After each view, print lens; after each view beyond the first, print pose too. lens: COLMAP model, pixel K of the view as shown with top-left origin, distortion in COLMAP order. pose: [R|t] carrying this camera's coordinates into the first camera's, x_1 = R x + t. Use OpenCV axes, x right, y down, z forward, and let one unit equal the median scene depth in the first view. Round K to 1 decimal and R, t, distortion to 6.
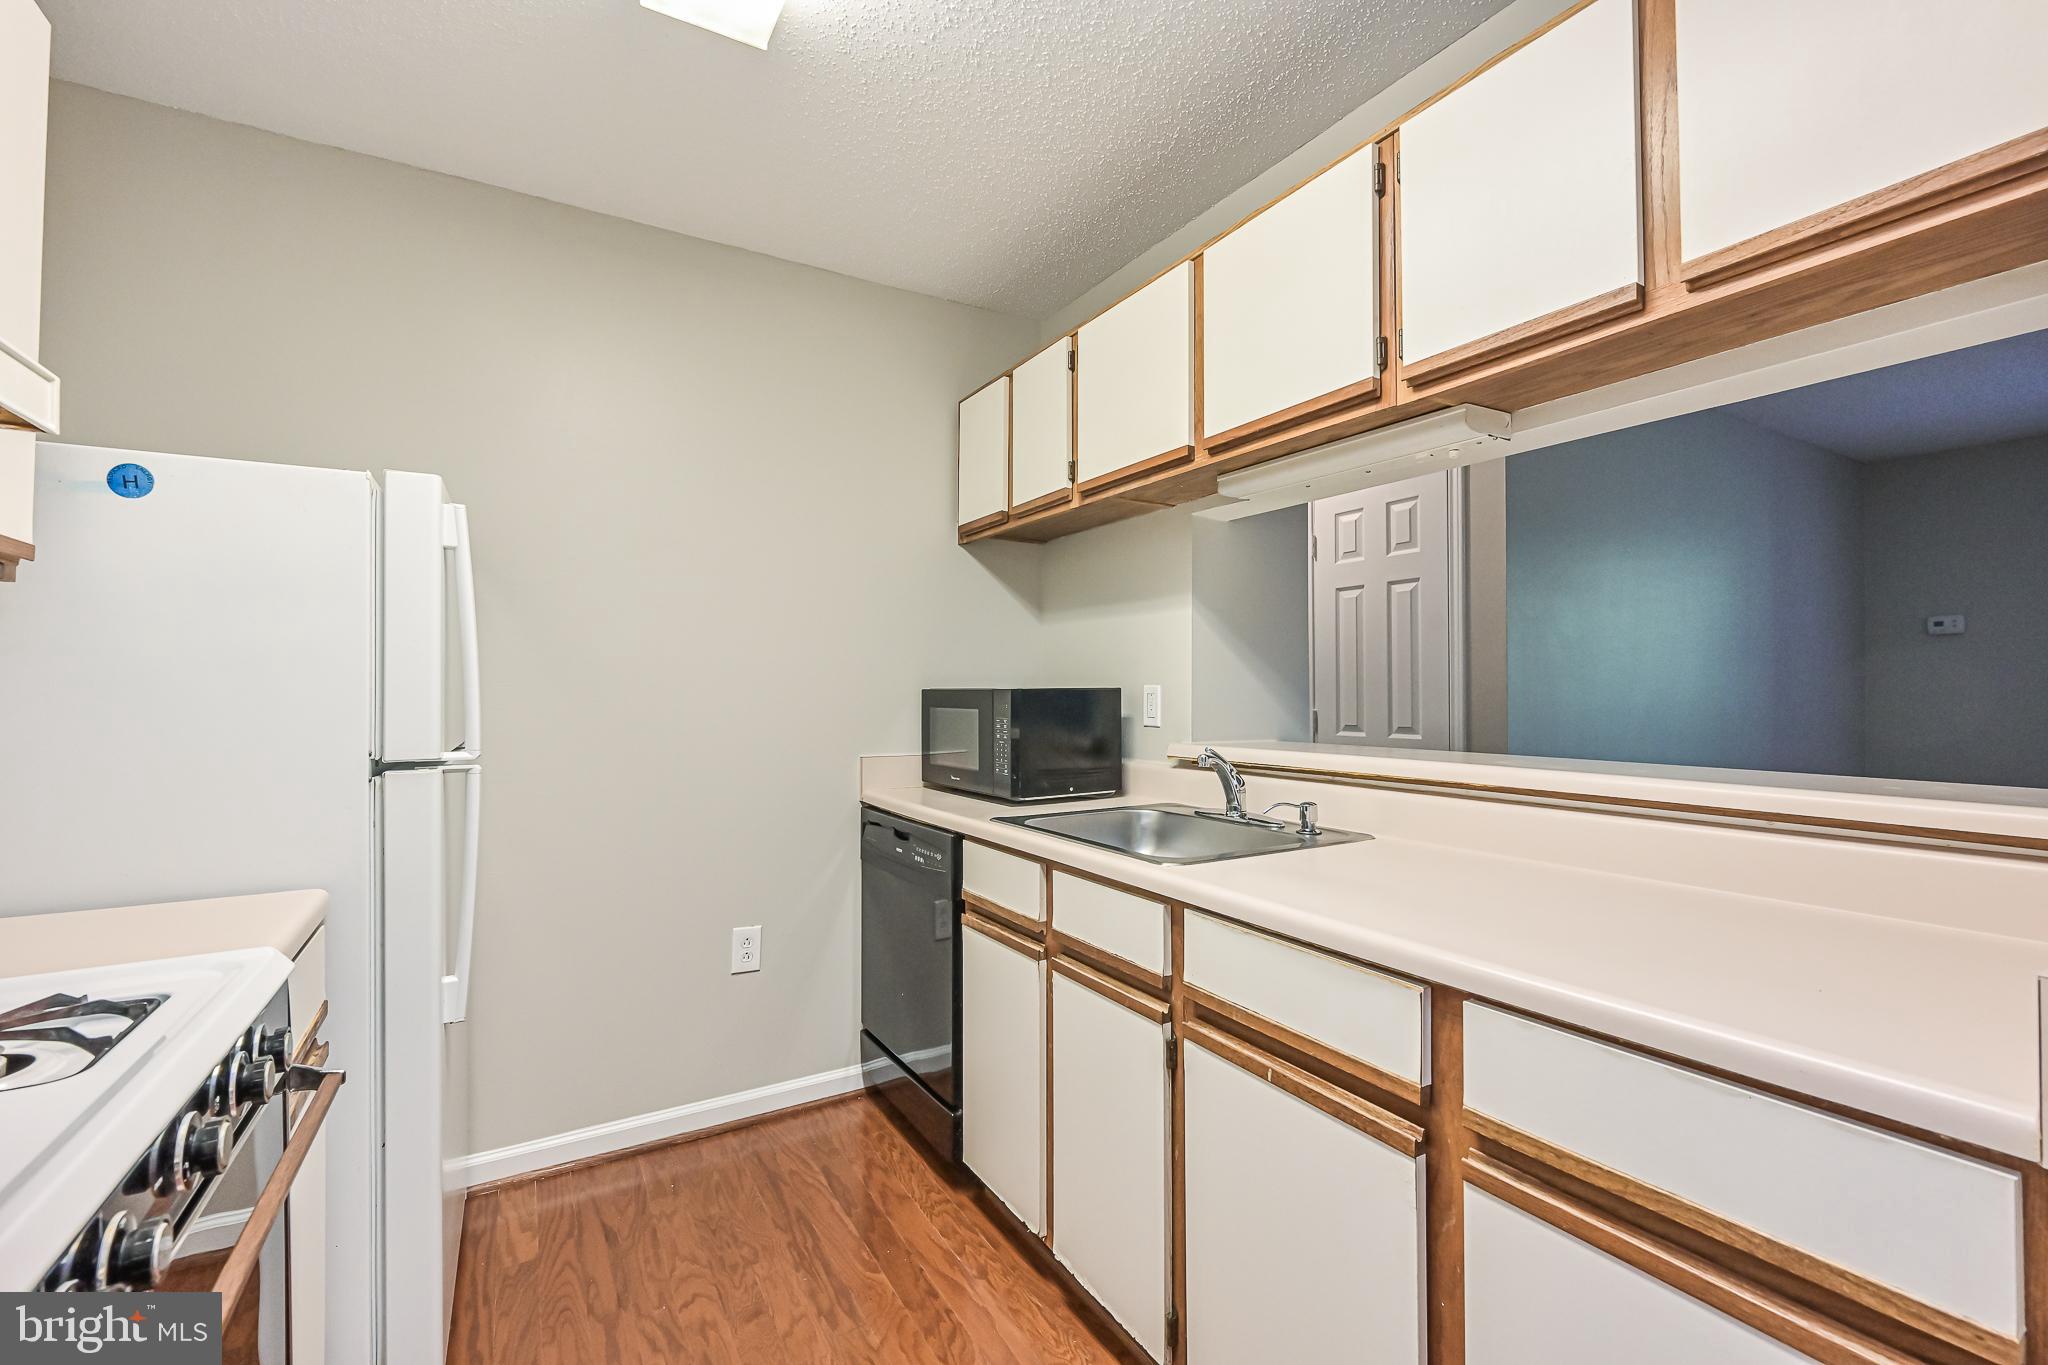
lens RADIAL K [[868.6, 0, 1021.3], [0, 868.6, 682.5], [0, 0, 1]] dist [-0.000561, 0.000062]
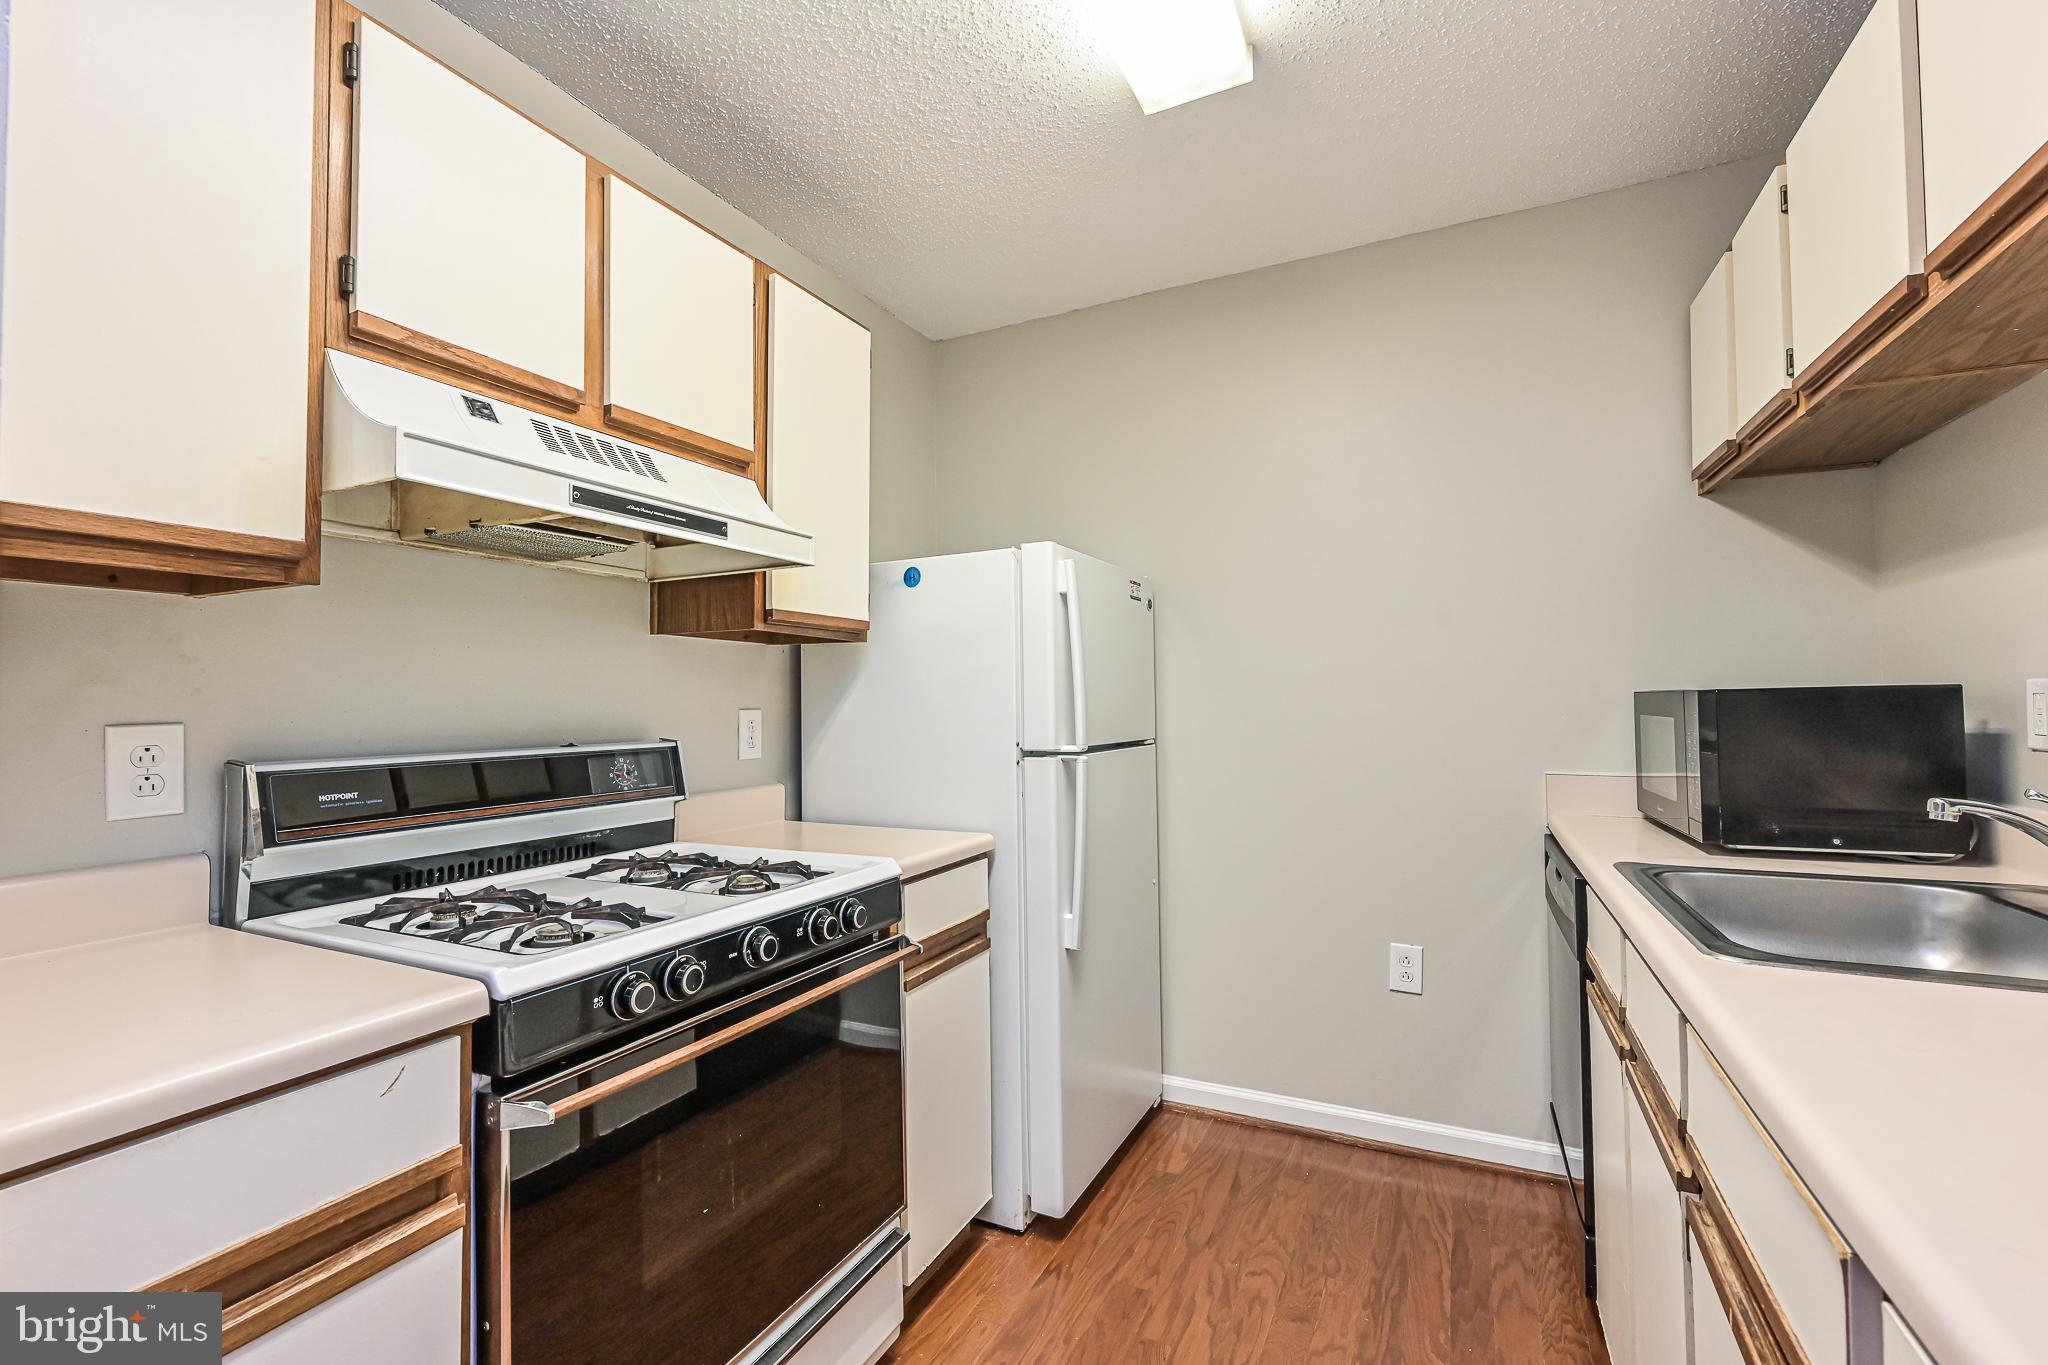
lens RADIAL K [[885.2, 0, 1021.8], [0, 885.2, 679.8], [0, 0, 1]] dist [-0.001468, -0.000166]
pose [[0.546286, -0.026813, -0.837170, 0.323084], [0.019246, 0.999625, -0.019457, 0.003193], [0.837378, -0.005483, 0.546597, 0.143805]]
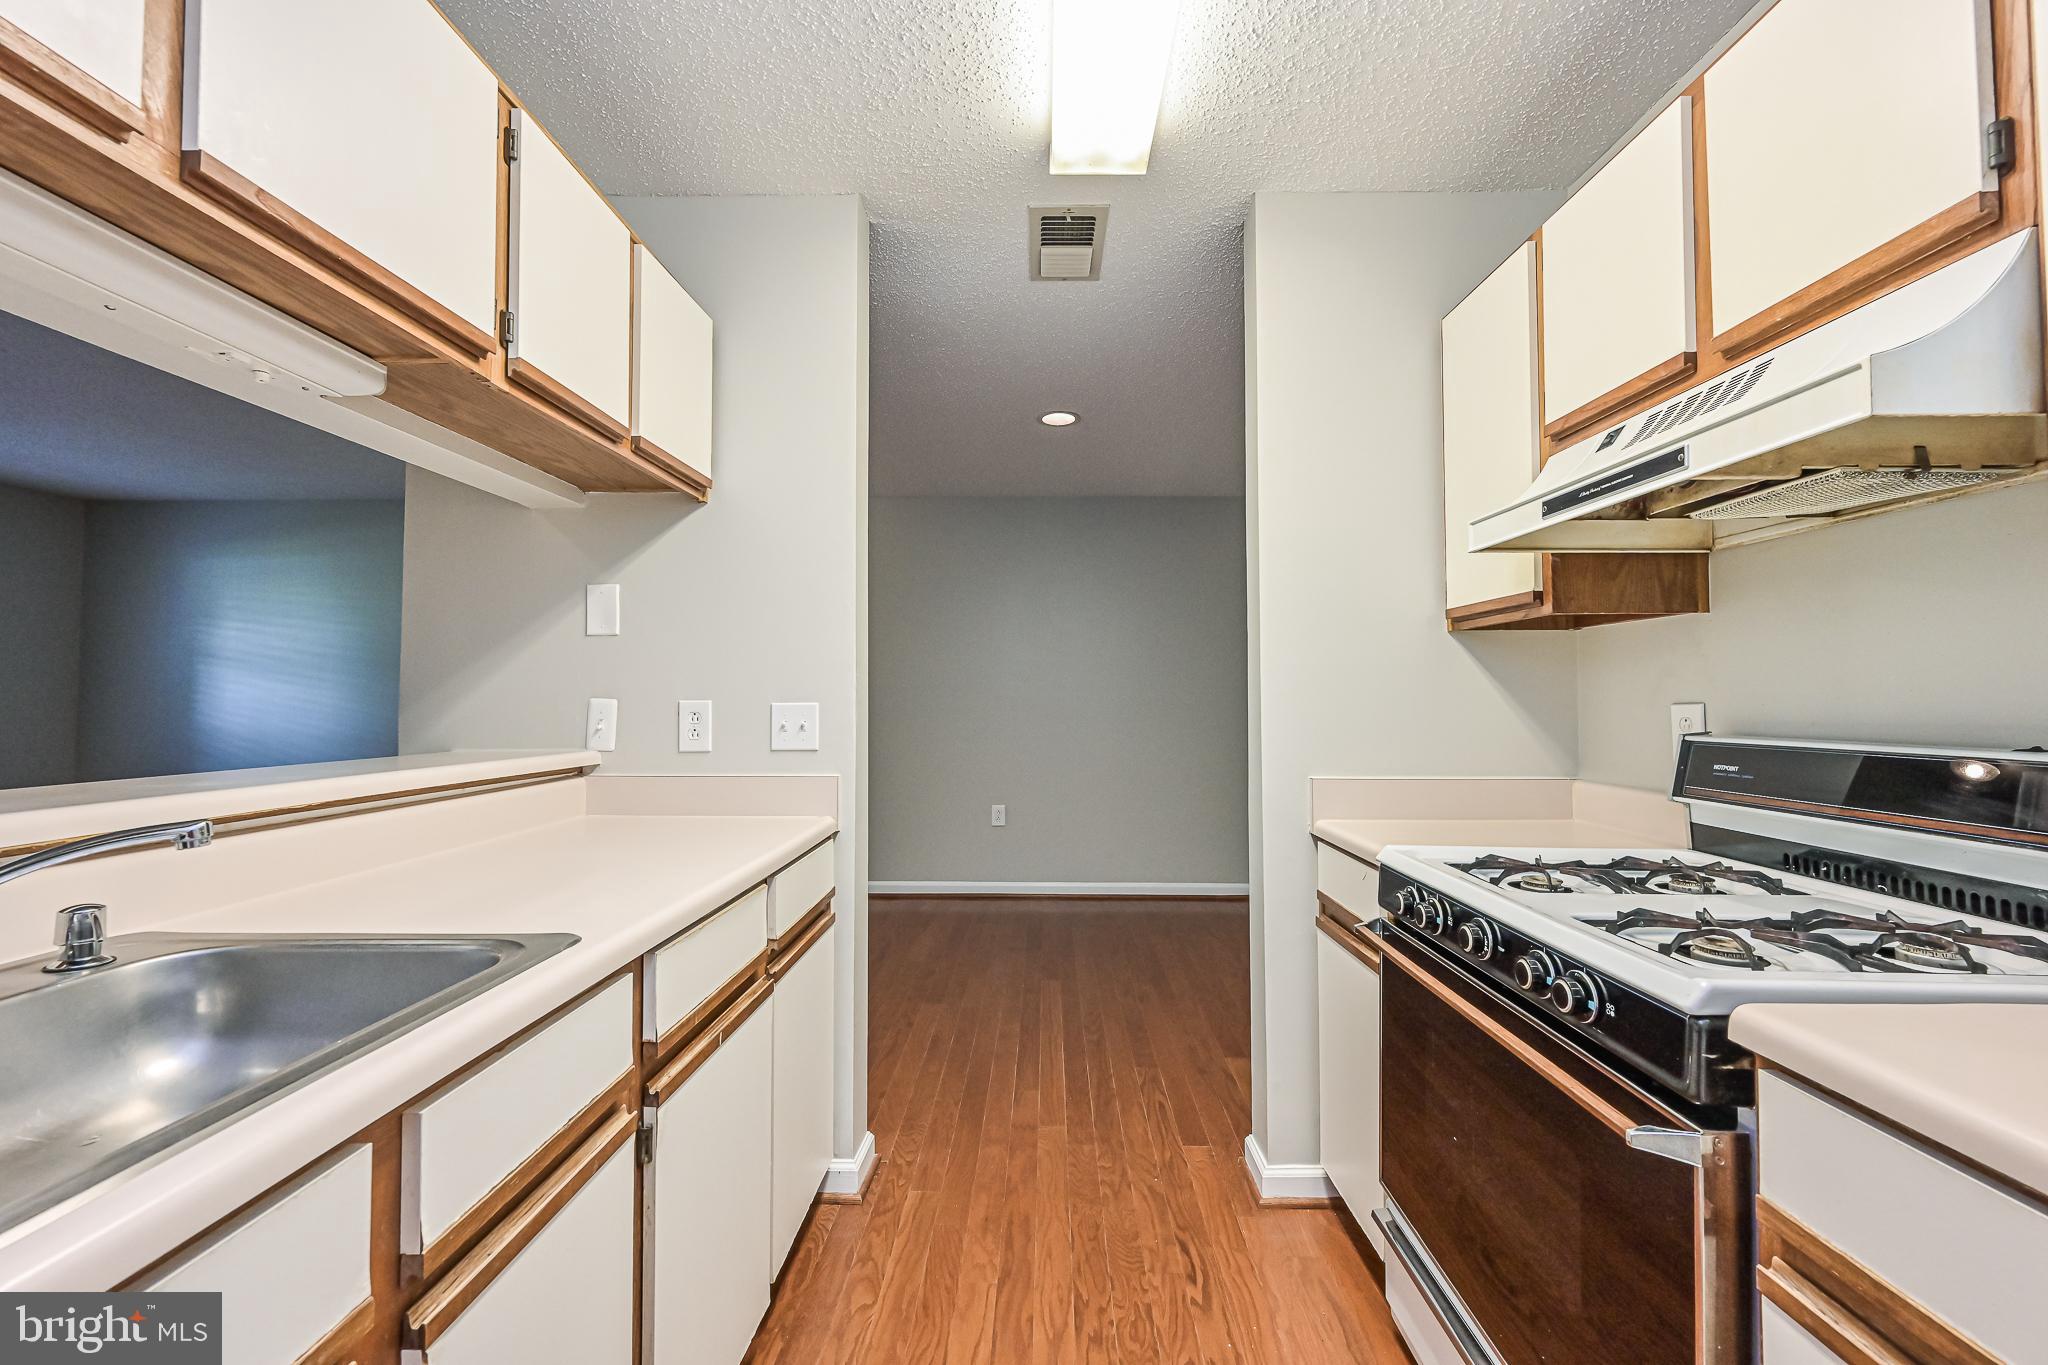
lens RADIAL K [[805.5, 0, 1024.0], [0, 805.5, 682.5], [0, 0, 1]] dist [-0.002129, -0.000058]
pose [[-0.849834, 0.011641, 0.526923, -0.343451], [-0.004622, 0.999553, -0.029537, 0.016161], [-0.527031, -0.027537, -0.849400, 0.984365]]
